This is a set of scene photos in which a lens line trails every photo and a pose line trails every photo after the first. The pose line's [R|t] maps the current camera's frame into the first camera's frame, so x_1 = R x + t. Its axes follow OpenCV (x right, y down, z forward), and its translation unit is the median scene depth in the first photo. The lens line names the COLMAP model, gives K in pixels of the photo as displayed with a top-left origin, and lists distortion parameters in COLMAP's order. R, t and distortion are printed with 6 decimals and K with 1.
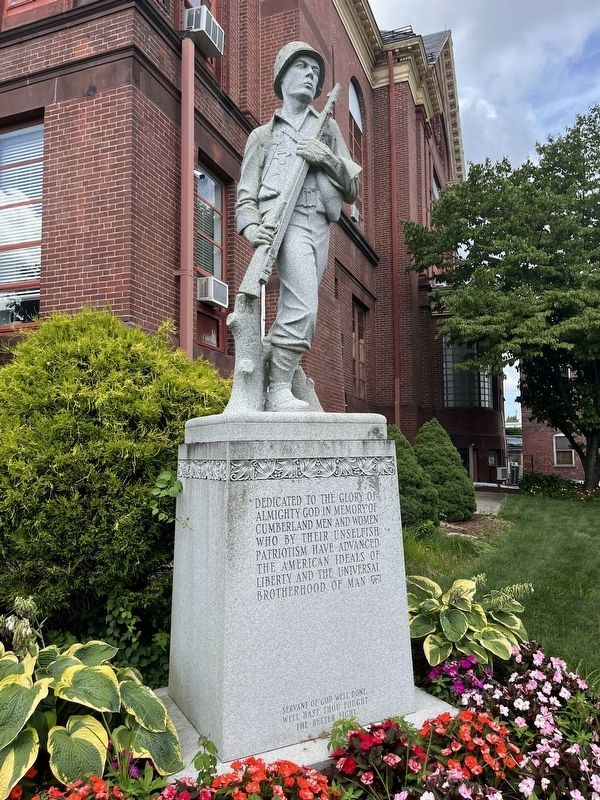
lens RADIAL K [[607.0, 0, 294.2], [0, 607.0, 406.2], [0, 0, 1]] dist [0.013532, -0.020746]
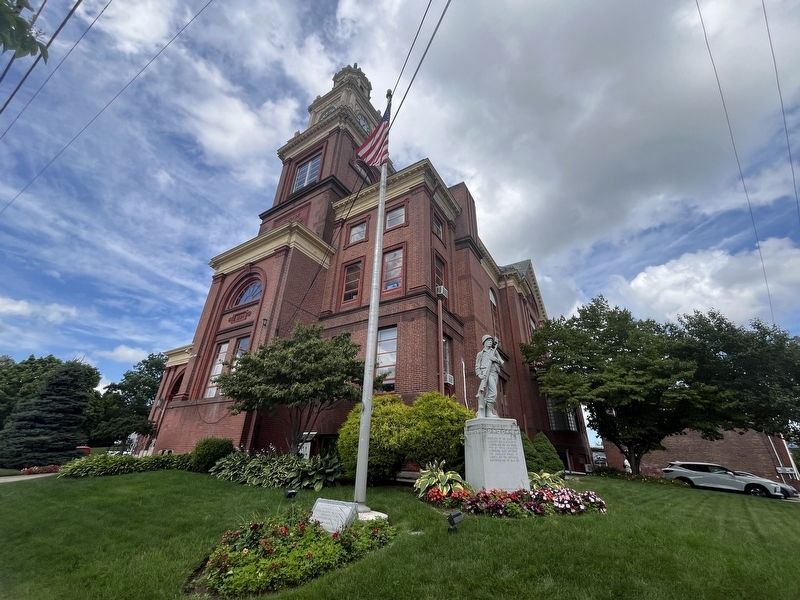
lens RADIAL K [[320.1, 0, 398.9], [0, 320.1, 302.3], [0, 0, 1]] dist [0.001626, -0.000187]
pose [[0.981201, -0.052290, -0.185771, -0.076307], [-0.021400, 0.927179, -0.374006, 0.043815], [0.191800, 0.370950, 0.908630, -0.589319]]
